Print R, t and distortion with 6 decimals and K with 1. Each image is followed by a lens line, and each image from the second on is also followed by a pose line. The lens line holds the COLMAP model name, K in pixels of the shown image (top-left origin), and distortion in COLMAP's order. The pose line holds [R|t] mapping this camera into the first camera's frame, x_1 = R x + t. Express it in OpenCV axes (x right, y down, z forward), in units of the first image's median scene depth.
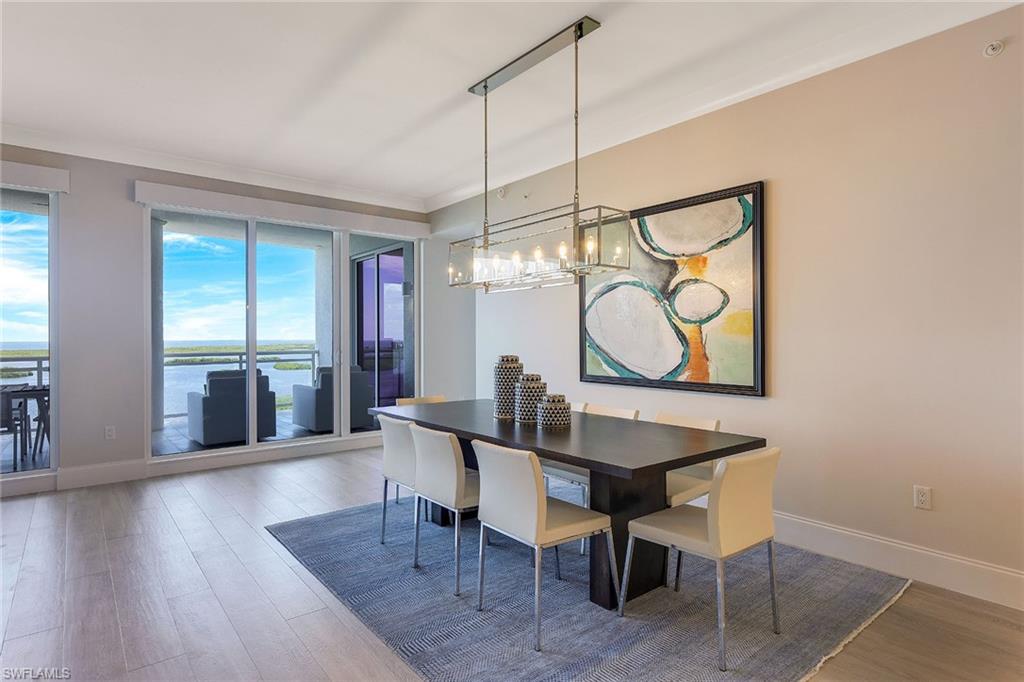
lens RADIAL K [[557.2, 0, 520.6], [0, 557.2, 336.7], [0, 0, 1]] dist [0.016641, 0.001753]
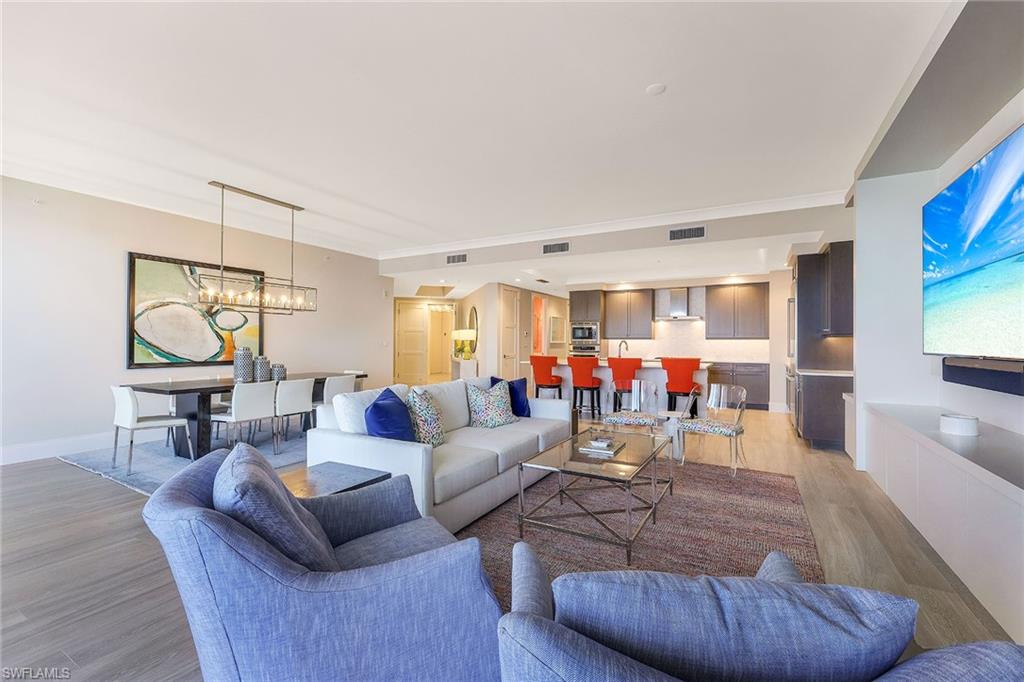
lens RADIAL K [[455.9, 0, 510.3], [0, 455.9, 341.9], [0, 0, 1]] dist [-0.012089, 0.001935]
pose [[-0.368095, 0.002383, 0.929785, -1.515893], [-0.006645, 0.999964, -0.005194, 0.016882], [-0.929765, -0.008090, -0.368066, 0.648715]]
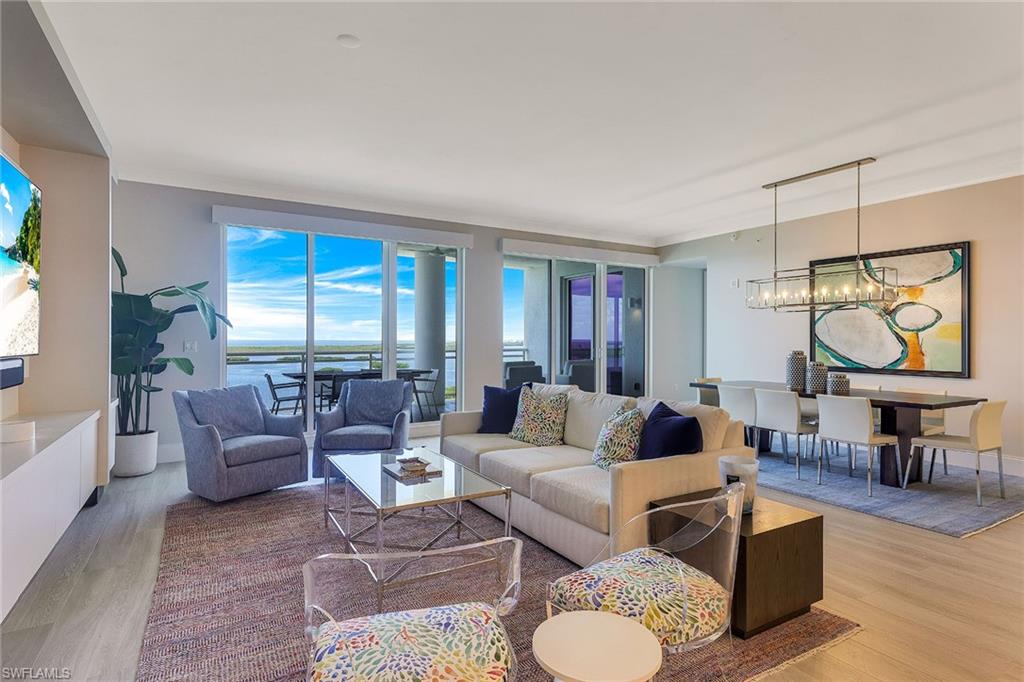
lens RADIAL K [[541.5, 0, 518.9], [0, 541.5, 338.8], [0, 0, 1]] dist [0.003489, 0.002330]
pose [[0.987297, 0.005714, -0.158781, -0.502743], [-0.005638, 0.999984, 0.000931, 0.001530], [0.158784, -0.000024, 0.987313, -0.620391]]
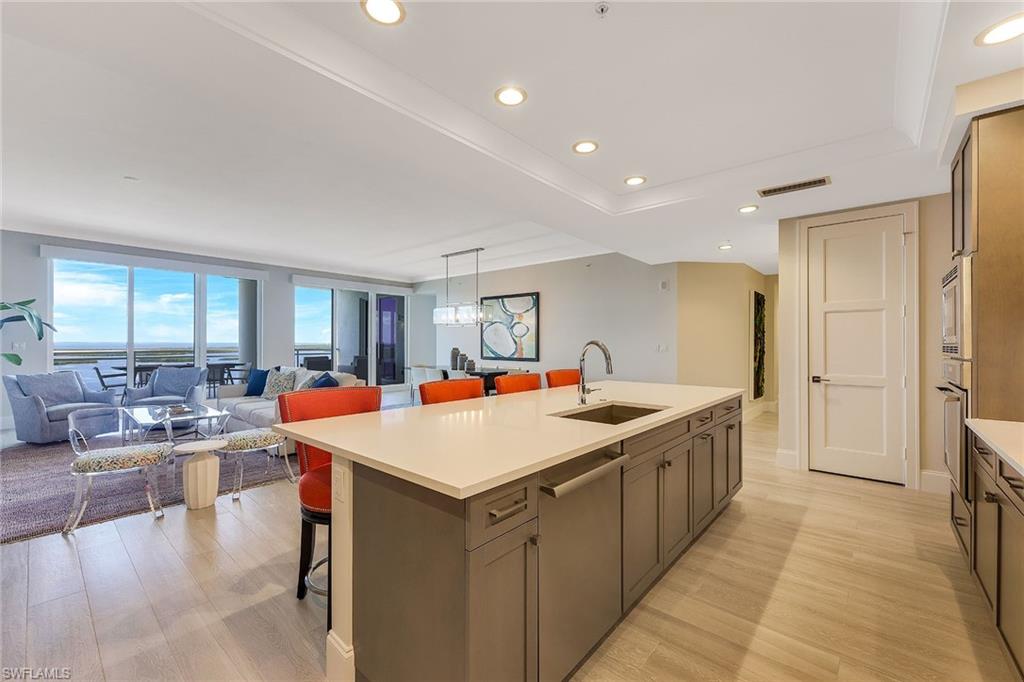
lens RADIAL K [[424.6, 0, 509.4], [0, 424.6, 342.1], [0, 0, 1]] dist [0.012765, 0.000339]
pose [[0.989378, 0.007038, 0.145193, -0.056542], [-0.007141, 0.999974, 0.000188, -0.000071], [-0.145188, -0.001223, 0.989403, -1.147783]]
